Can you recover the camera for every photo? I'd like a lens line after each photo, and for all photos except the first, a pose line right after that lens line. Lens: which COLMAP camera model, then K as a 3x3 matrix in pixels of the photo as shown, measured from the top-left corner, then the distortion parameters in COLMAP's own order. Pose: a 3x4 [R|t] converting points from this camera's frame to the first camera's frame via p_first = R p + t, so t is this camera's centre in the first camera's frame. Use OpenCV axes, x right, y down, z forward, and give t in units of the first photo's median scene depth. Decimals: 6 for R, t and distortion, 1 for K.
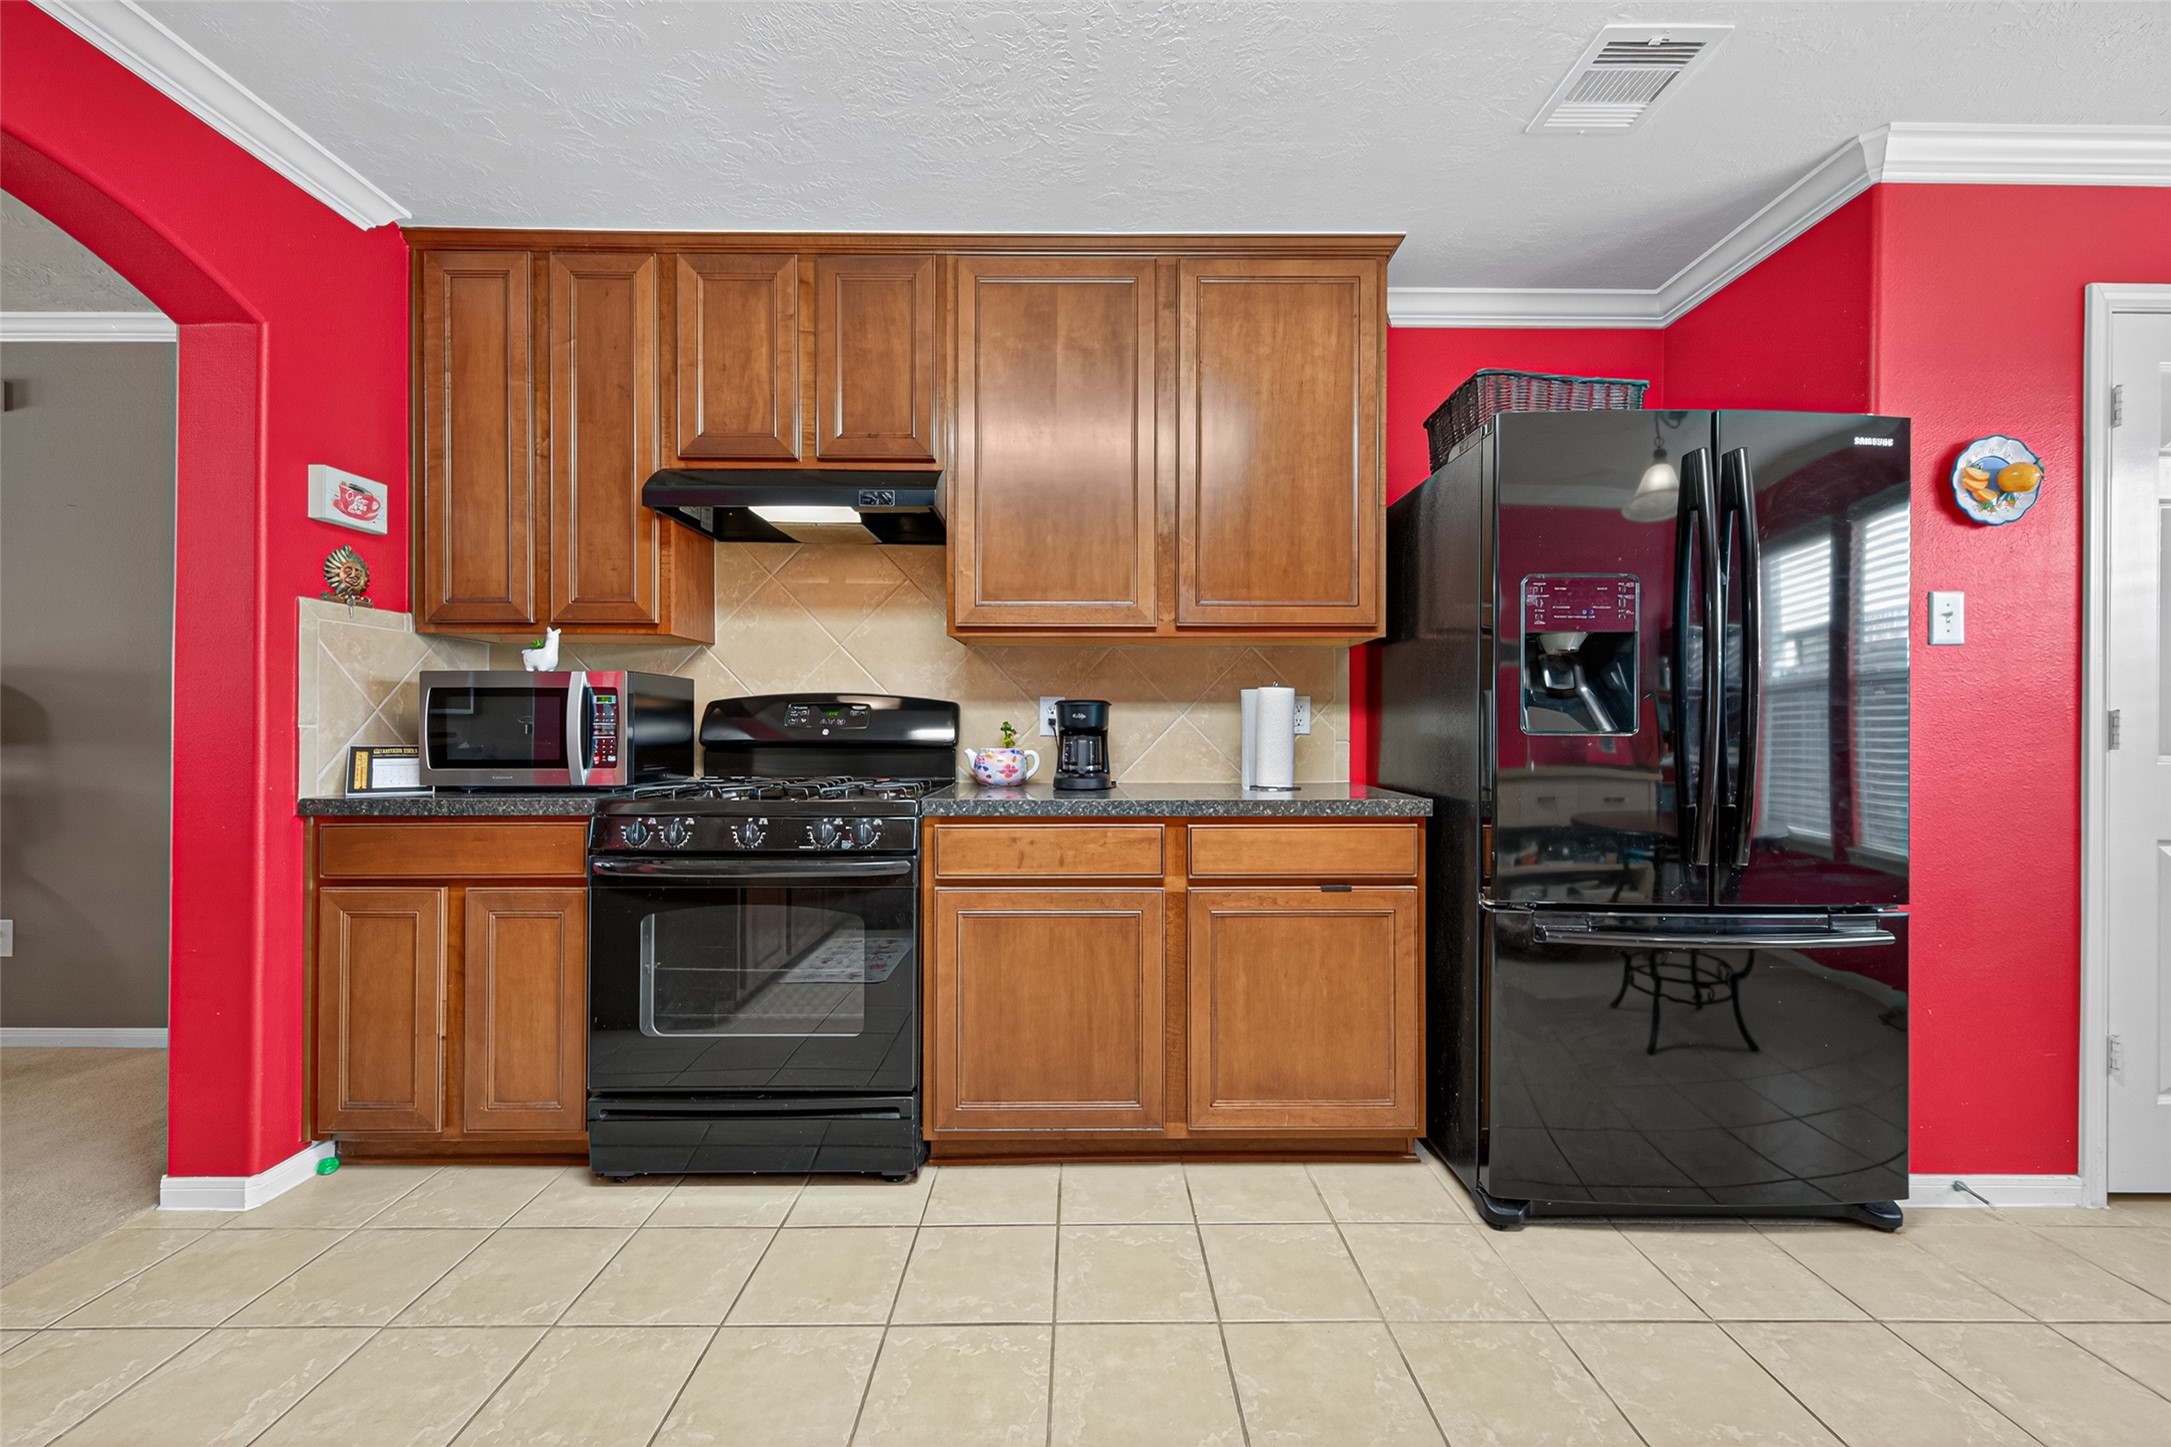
lens RADIAL K [[839.2, 0, 1085.6], [0, 839.2, 725.1], [0, 0, 1]] dist [0.003256, -0.000839]
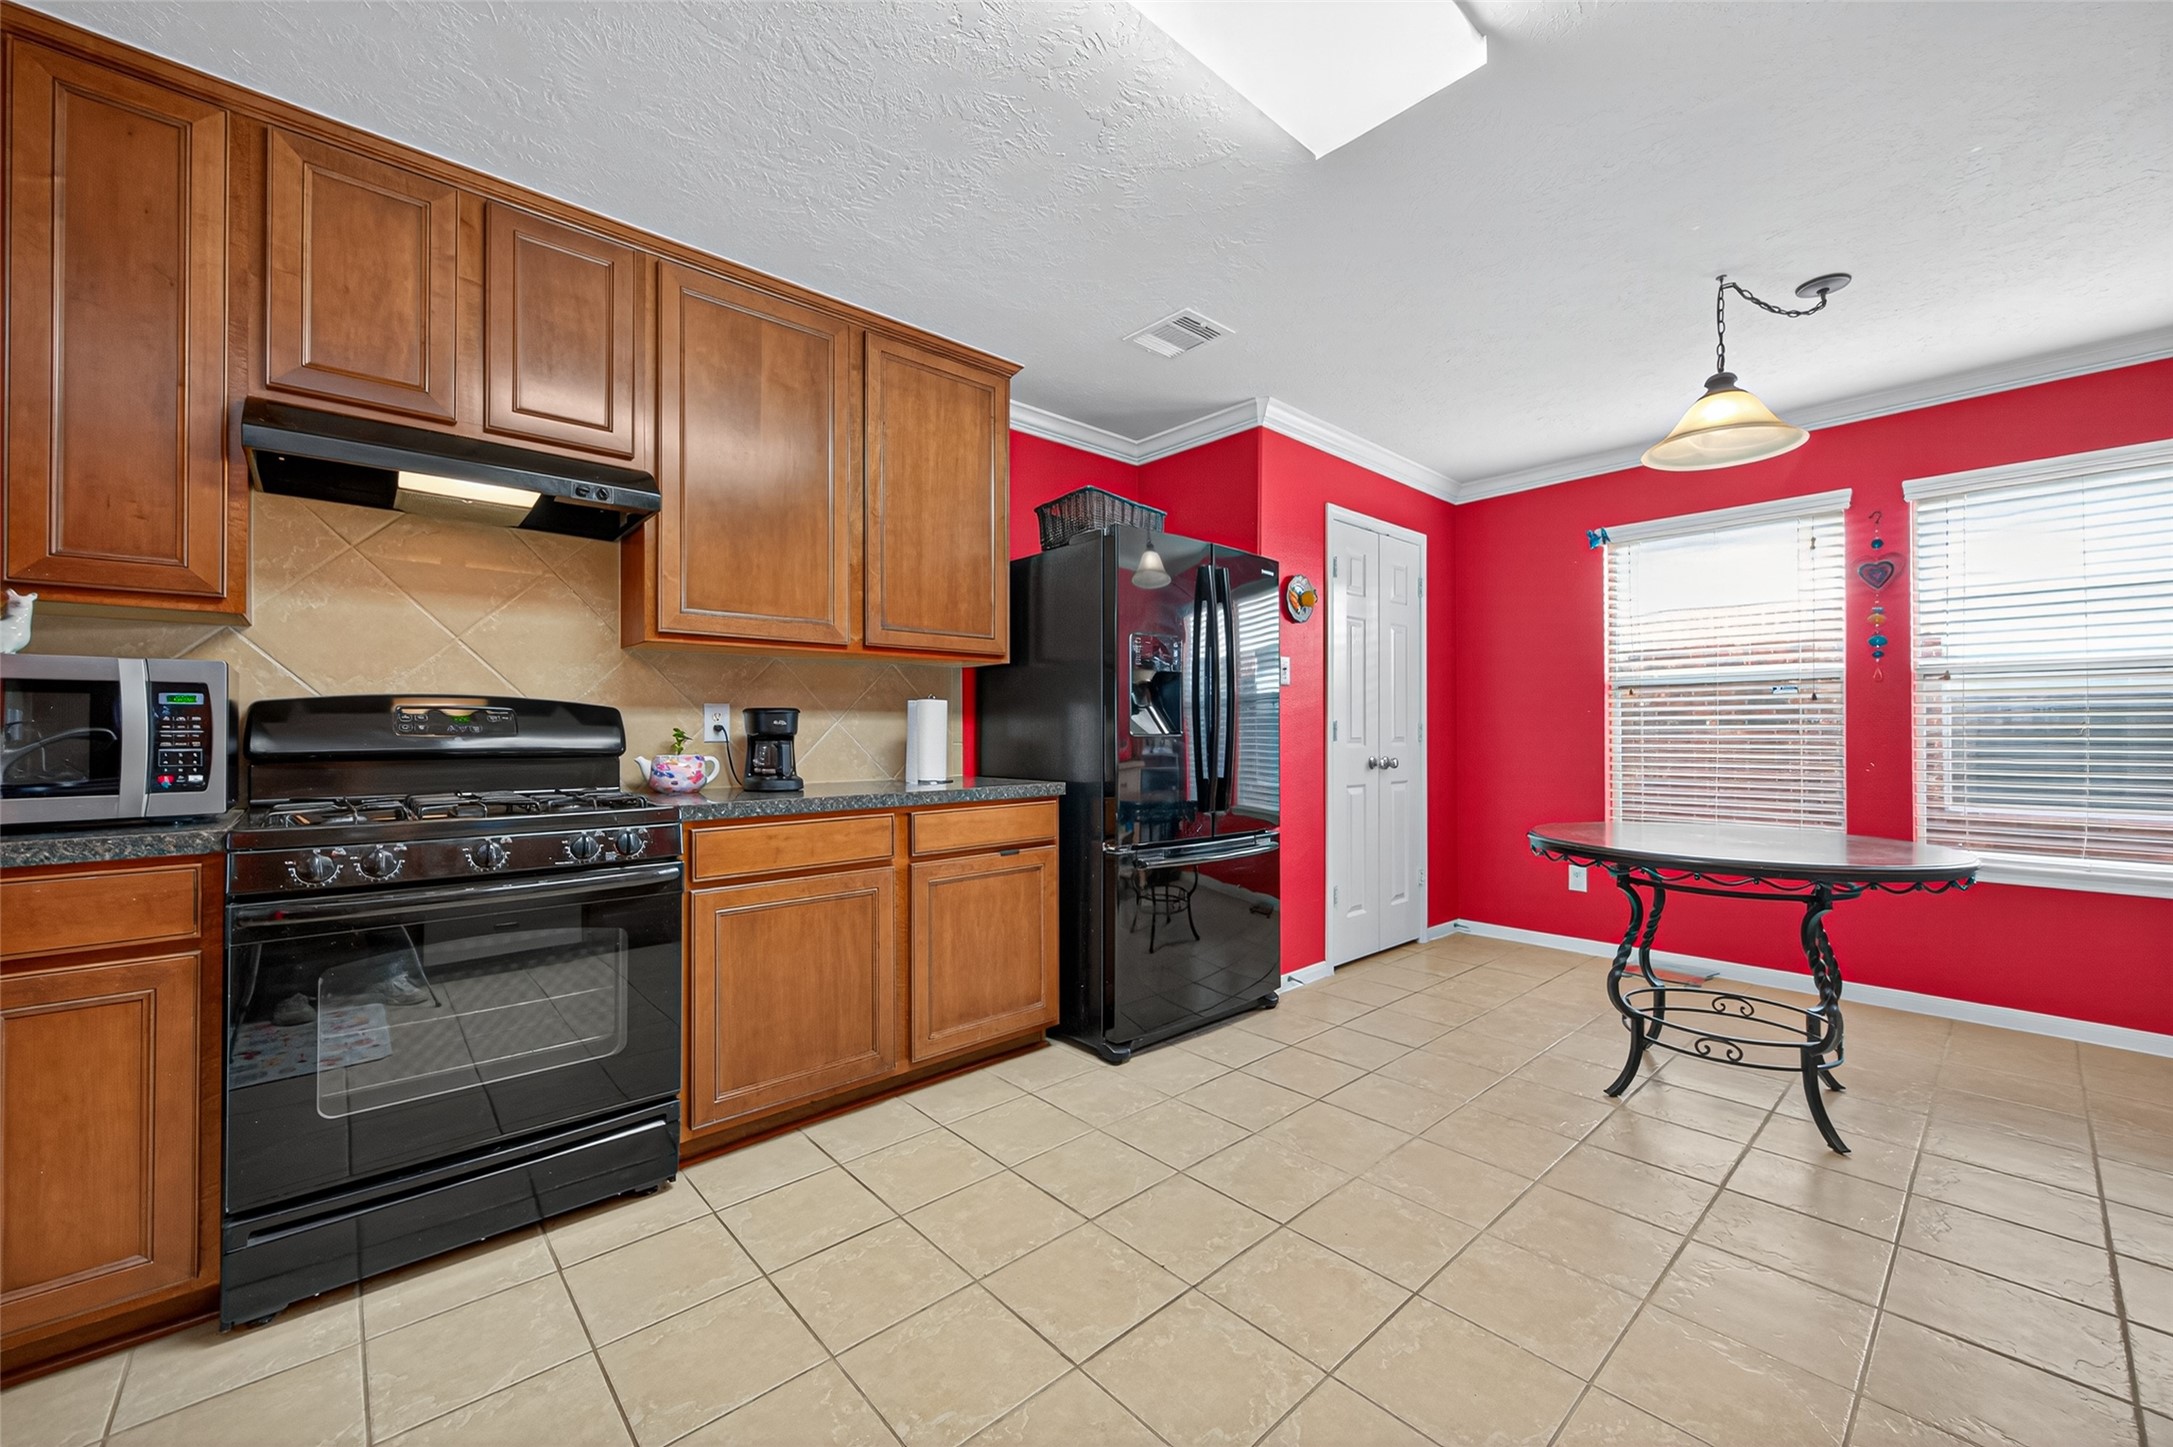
lens RADIAL K [[840.0, 0, 1086.6], [0, 840.0, 725.1], [0, 0, 1]] dist [0.003256, -0.000839]
pose [[0.749332, 0.000490, 0.662194, -0.481361], [0.003594, 0.999982, -0.004806, -0.001308], [-0.662184, 0.005981, 0.749317, -0.082224]]
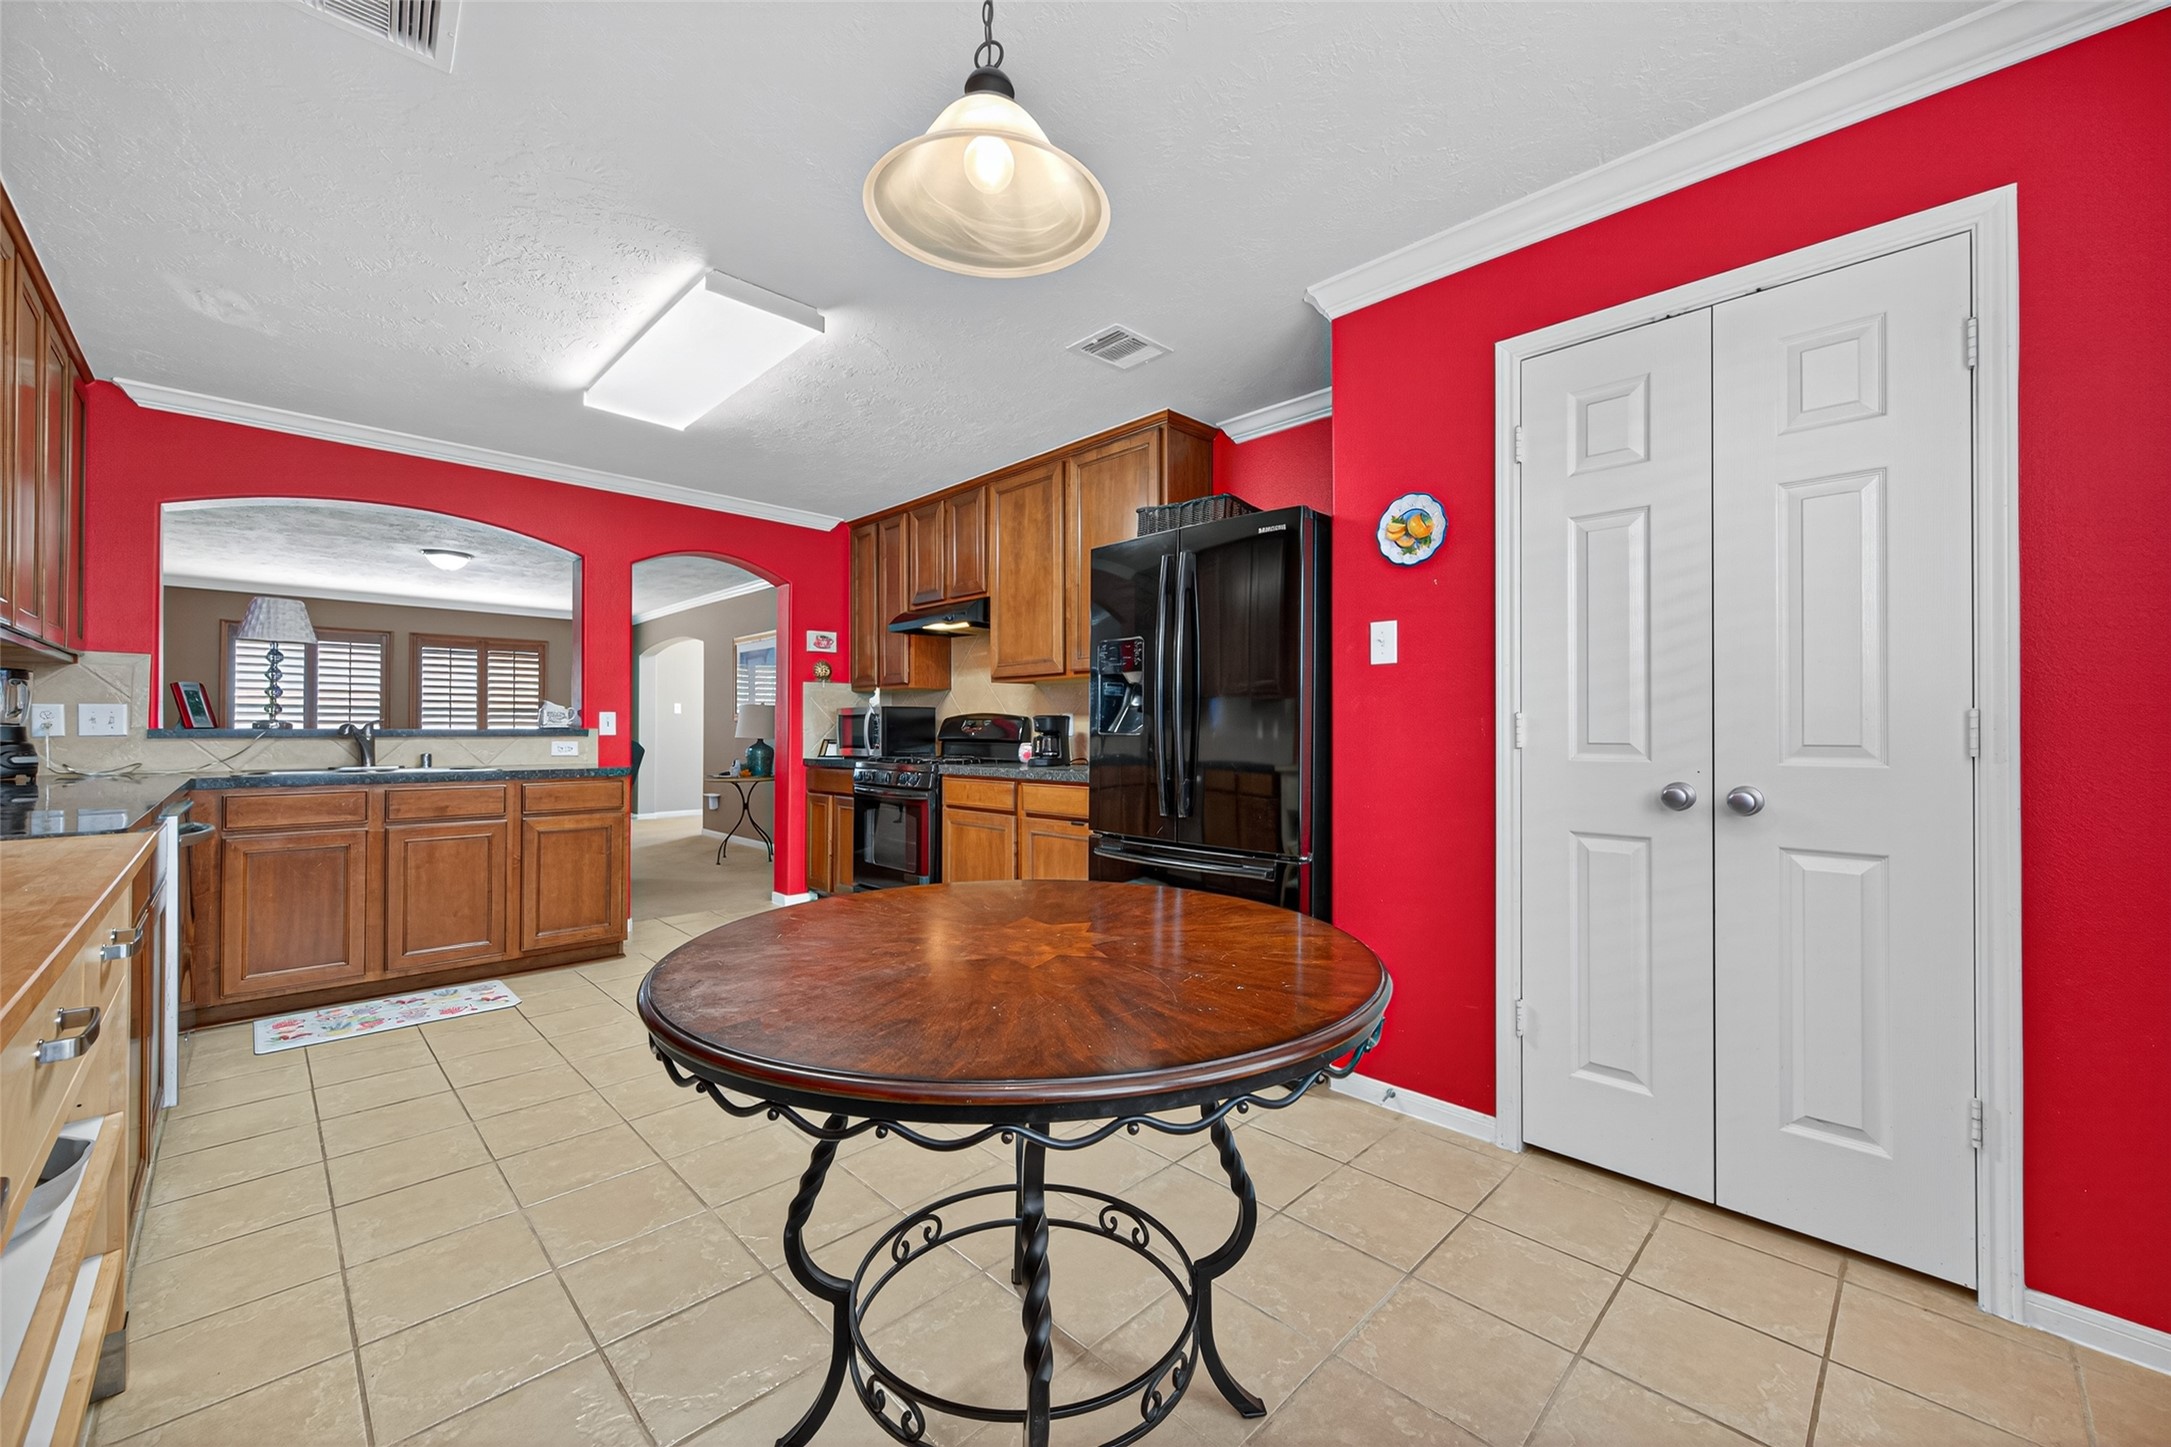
lens RADIAL K [[839.2, 0, 1085.6], [0, 839.2, 725.1], [0, 0, 1]] dist [0.003256, -0.000839]
pose [[0.695740, -0.006987, -0.718259, 1.512218], [0.003969, 0.999975, -0.005883, 0.001927], [0.718282, 0.001242, 0.695751, -0.189147]]
